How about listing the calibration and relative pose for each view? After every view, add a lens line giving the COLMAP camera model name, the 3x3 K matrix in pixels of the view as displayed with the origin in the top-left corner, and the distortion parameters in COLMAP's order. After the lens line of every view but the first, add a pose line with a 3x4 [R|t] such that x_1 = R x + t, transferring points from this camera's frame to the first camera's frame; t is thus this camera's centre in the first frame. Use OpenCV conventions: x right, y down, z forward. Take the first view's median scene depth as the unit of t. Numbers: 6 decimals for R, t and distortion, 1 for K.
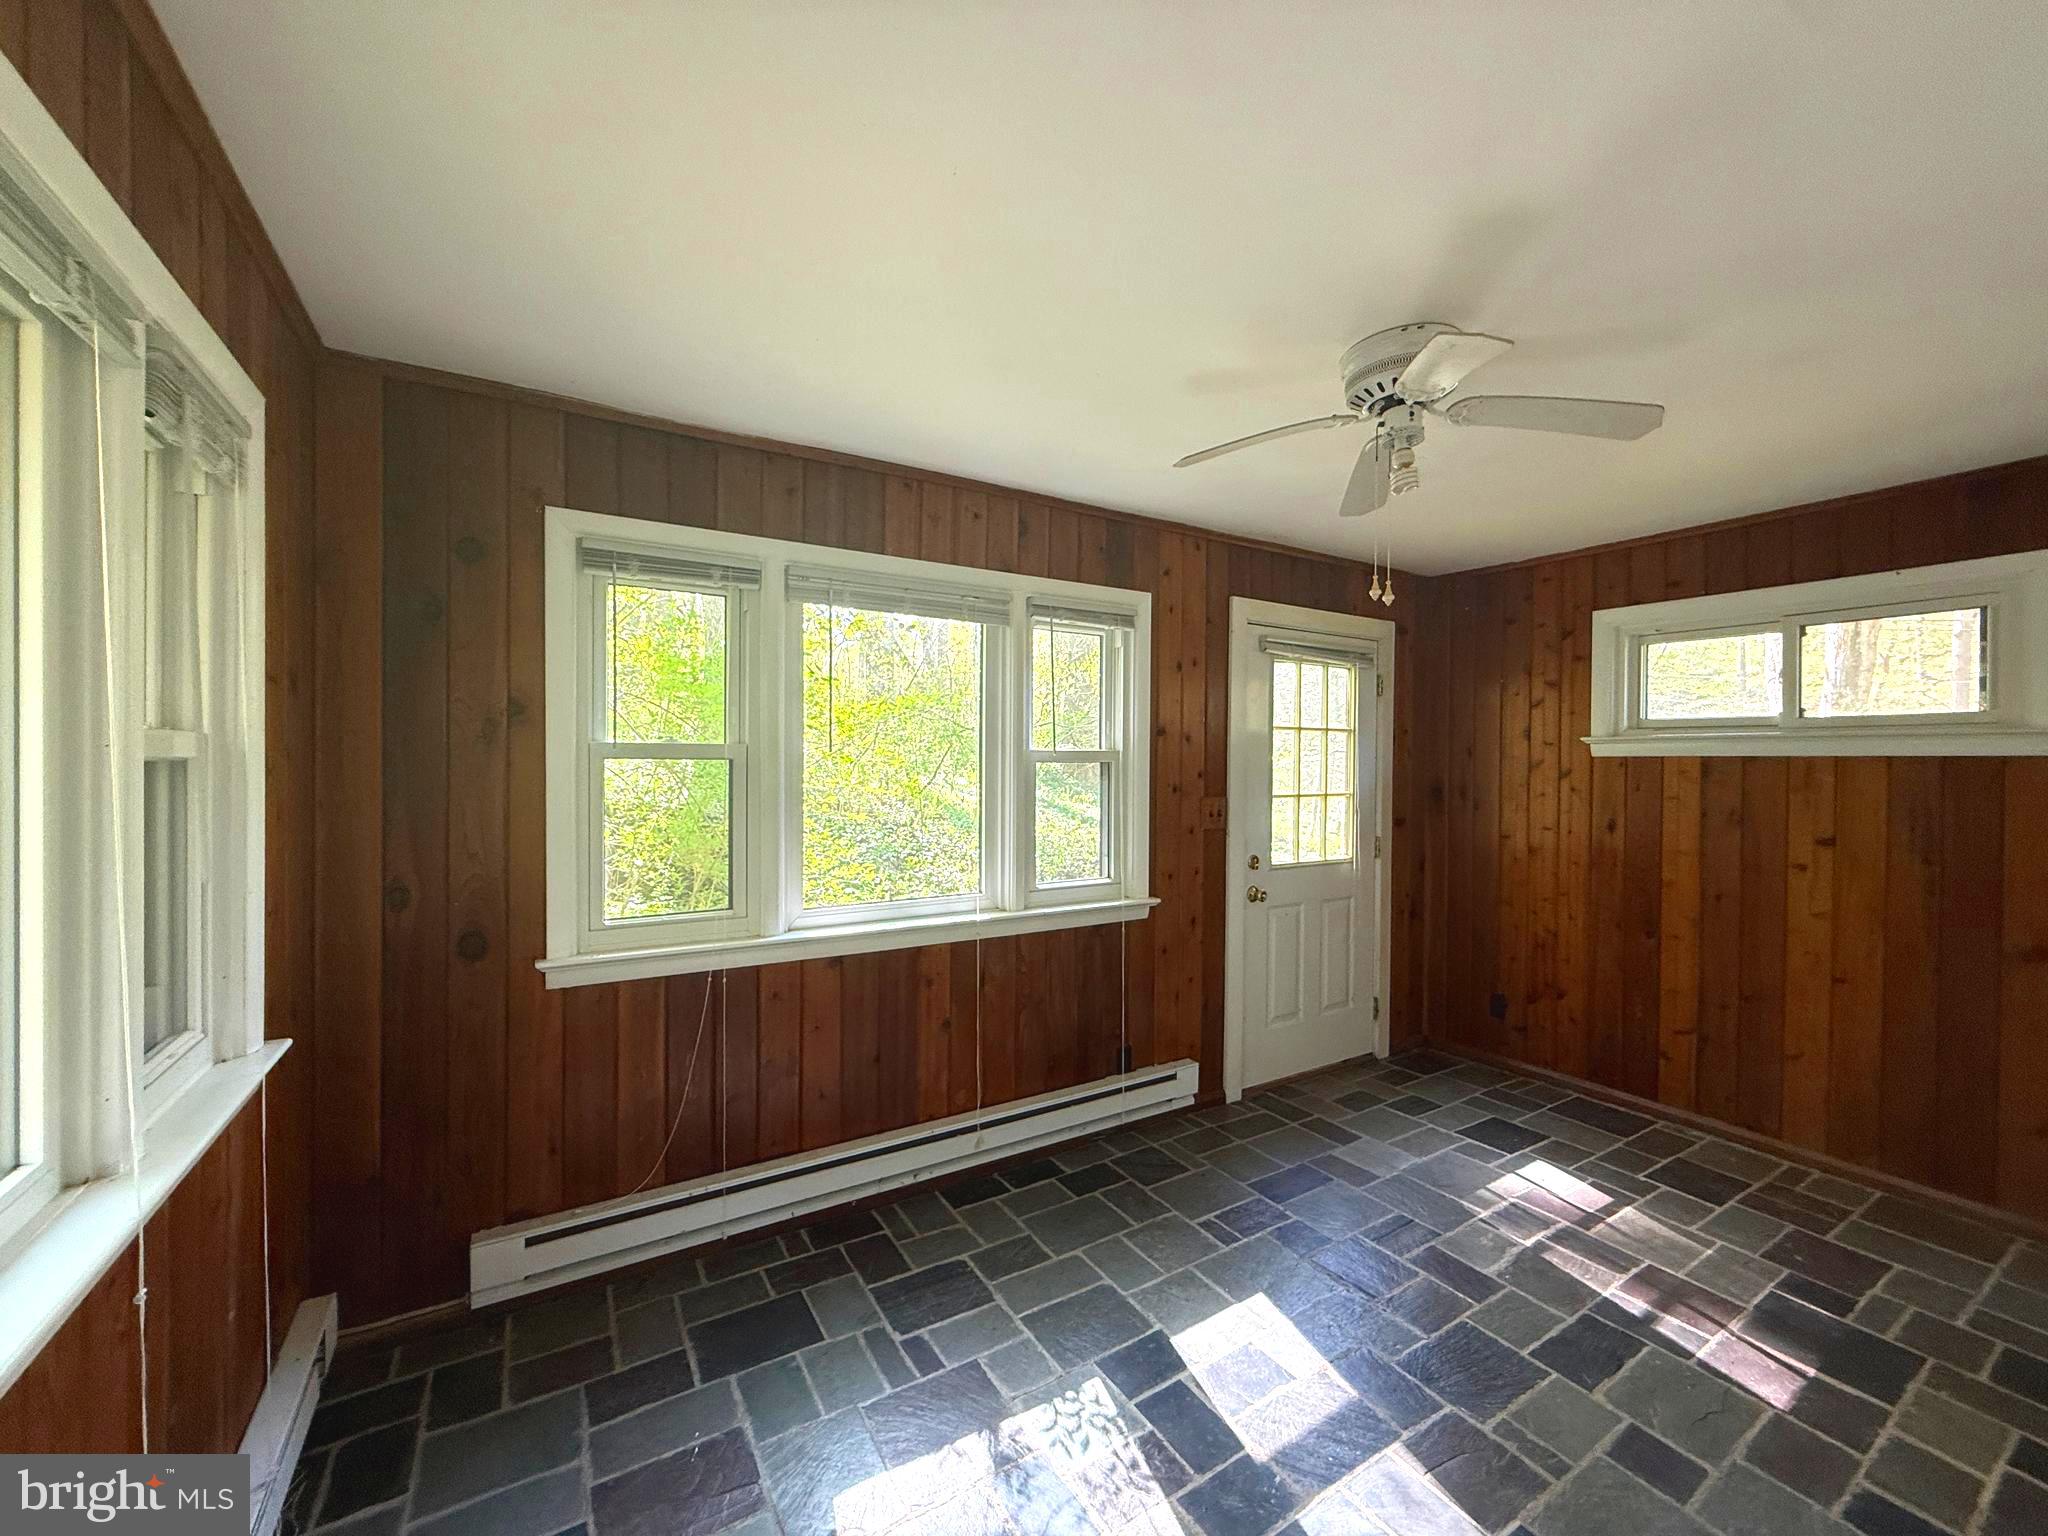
lens RADIAL K [[808.8, 0, 1024.4], [0, 808.8, 770.1], [0, 0, 1]] dist [0.000005, -0.000191]
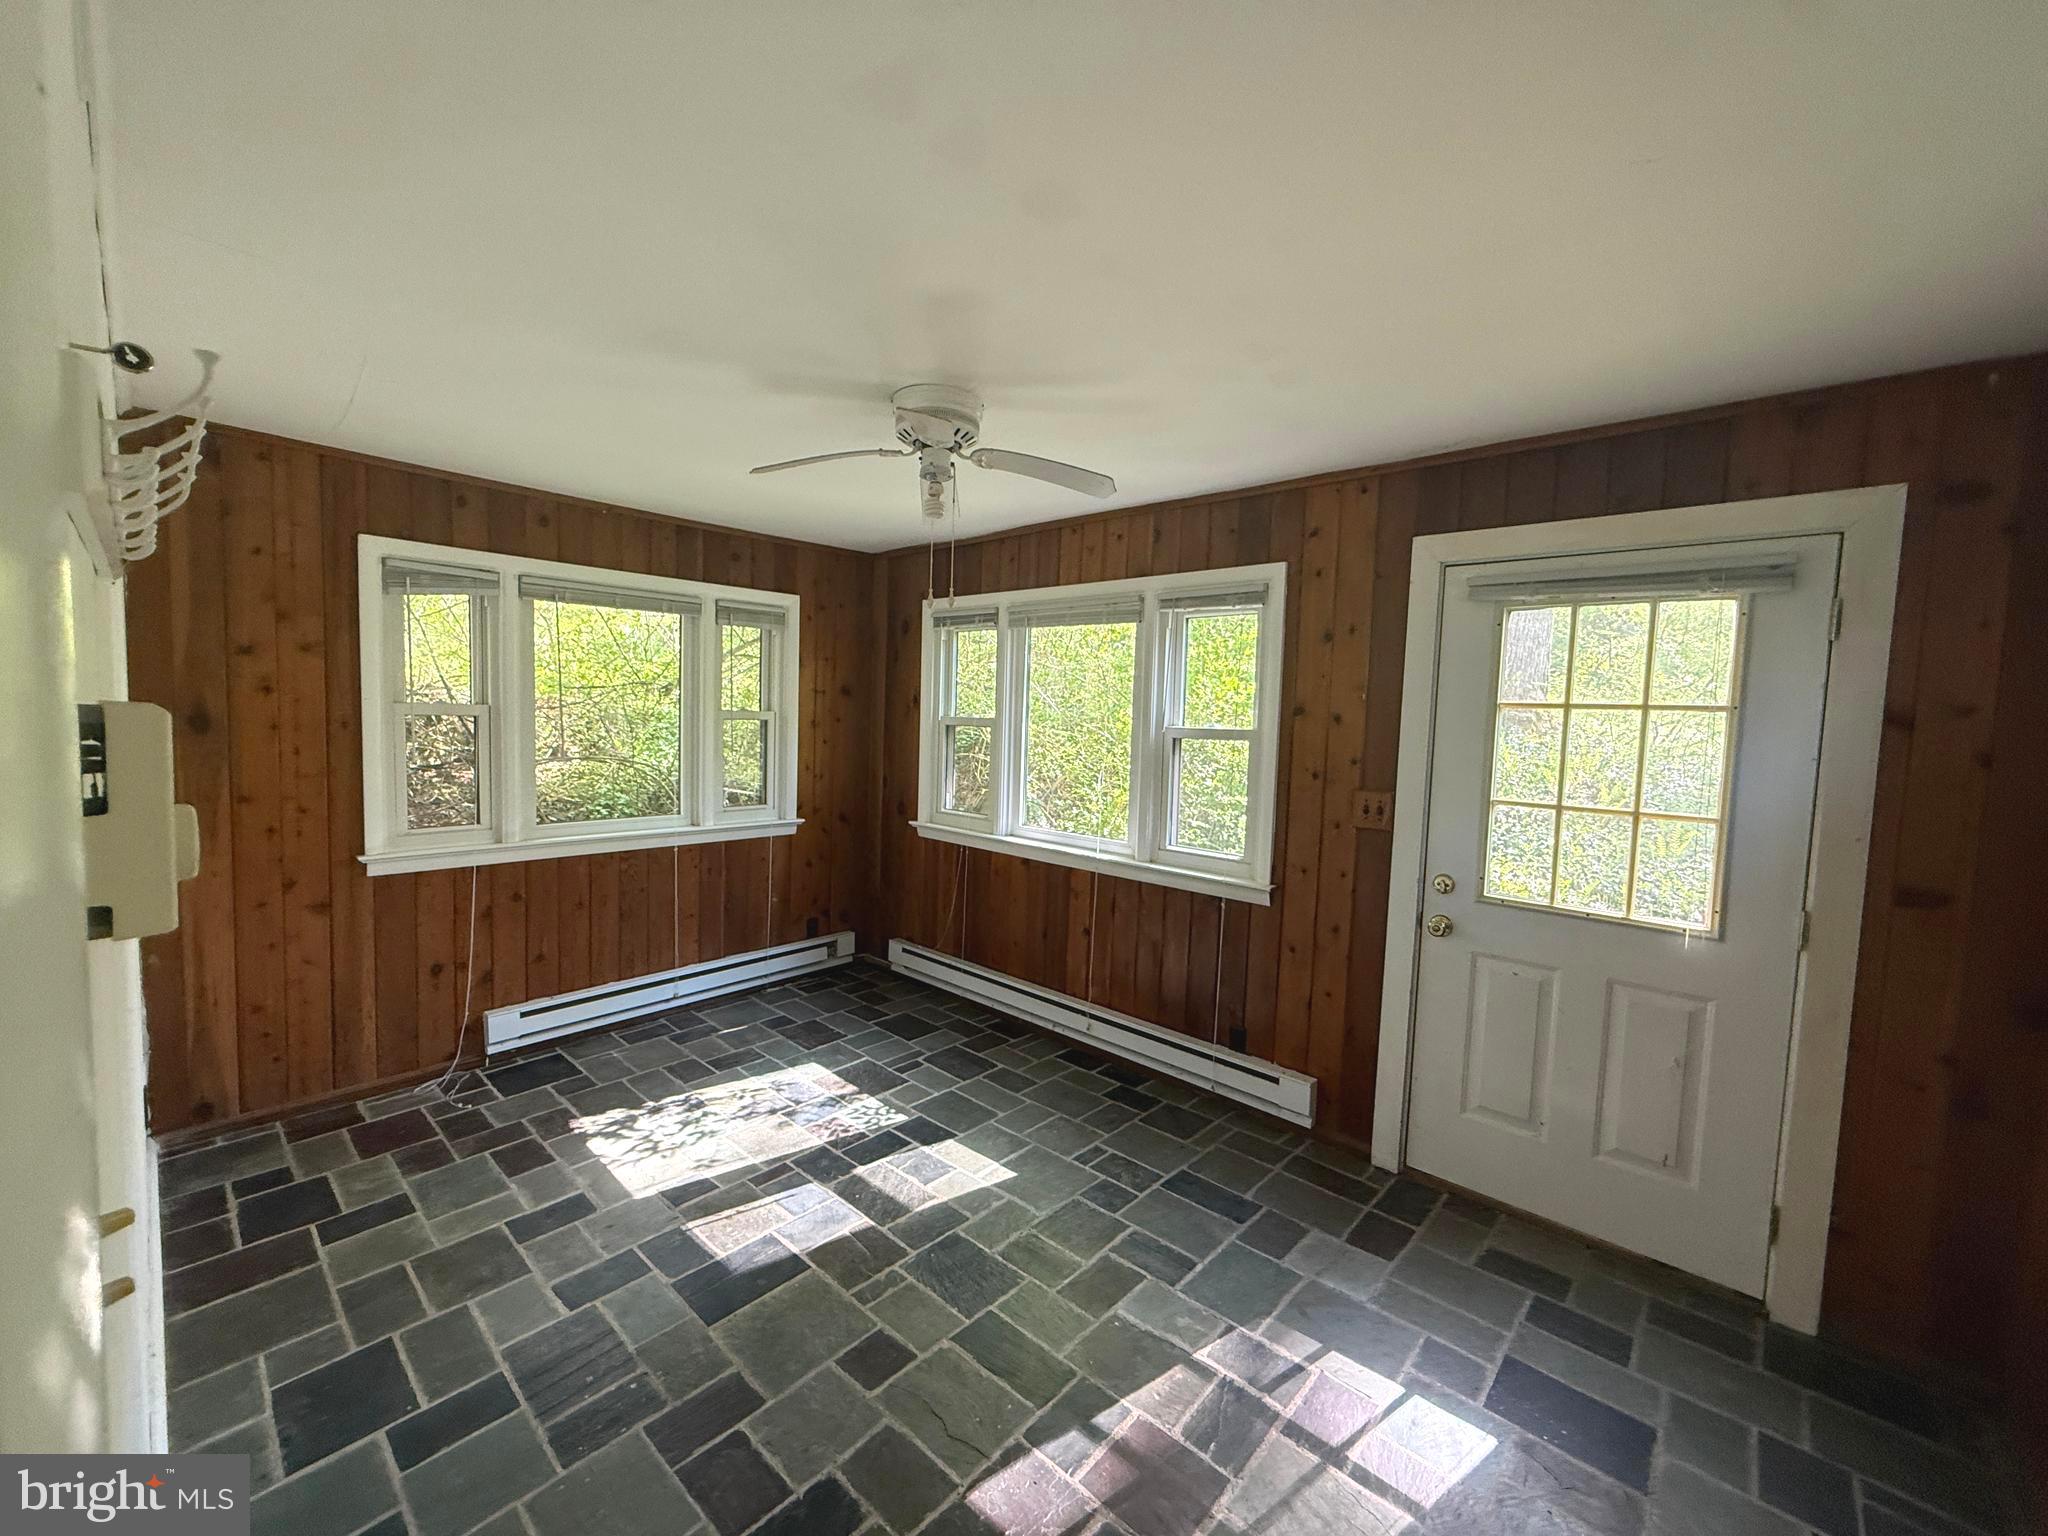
lens RADIAL K [[808.8, 0, 1020.7], [0, 808.8, 763.3], [0, 0, 1]] dist [0.000005, -0.000191]
pose [[0.281694, 0.065035, -0.957298, 1.179372], [-0.040223, 0.997624, 0.055938, -0.032936], [0.958661, 0.022748, 0.283640, 0.536433]]
